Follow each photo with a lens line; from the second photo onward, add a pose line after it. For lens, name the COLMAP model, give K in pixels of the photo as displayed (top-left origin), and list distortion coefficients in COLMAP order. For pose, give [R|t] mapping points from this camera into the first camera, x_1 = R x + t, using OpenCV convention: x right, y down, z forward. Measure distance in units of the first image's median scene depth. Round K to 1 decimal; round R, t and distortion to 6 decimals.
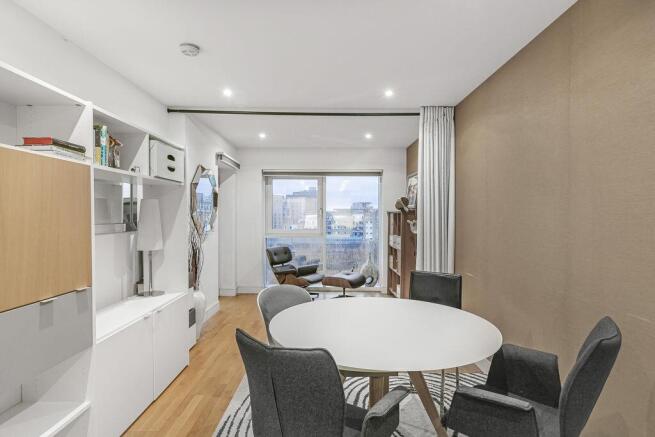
lens RADIAL K [[361.3, 0, 326.9], [0, 361.3, 219.6], [0, 0, 1]] dist [0.001196, 0.000477]
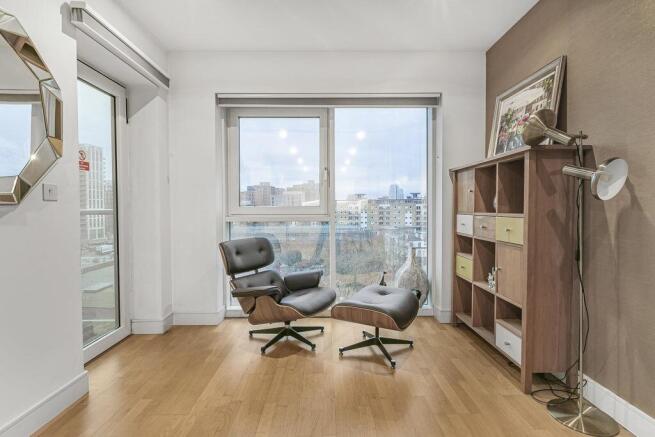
lens RADIAL K [[328.4, 0, 326.8], [0, 328.4, 214.5], [0, 0, 1]] dist [-0.003071, 0.002263]
pose [[0.999954, -0.006562, 0.007055, -0.021056], [0.006475, 0.999903, 0.012354, 0.037149], [-0.007135, -0.012308, 0.999899, 0.542589]]
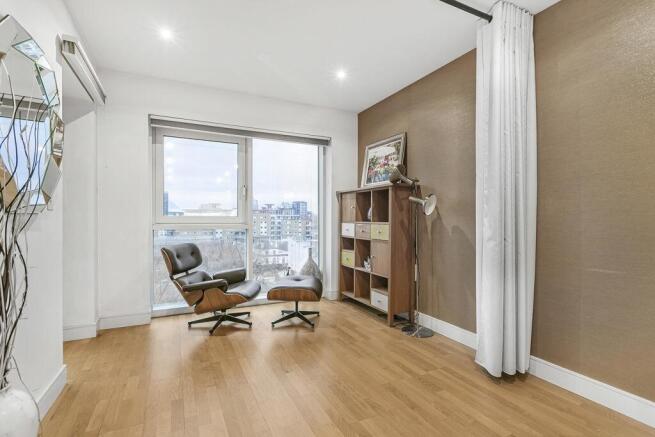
lens RADIAL K [[316.6, 0, 327.8], [0, 316.6, 218.5], [0, 0, 1]] dist [0.001833, -0.000272]
pose [[0.897999, -0.001351, 0.439995, -0.152944], [0.003570, 0.999985, -0.004216, 0.037298], [-0.439983, 0.005356, 0.897990, 0.428732]]
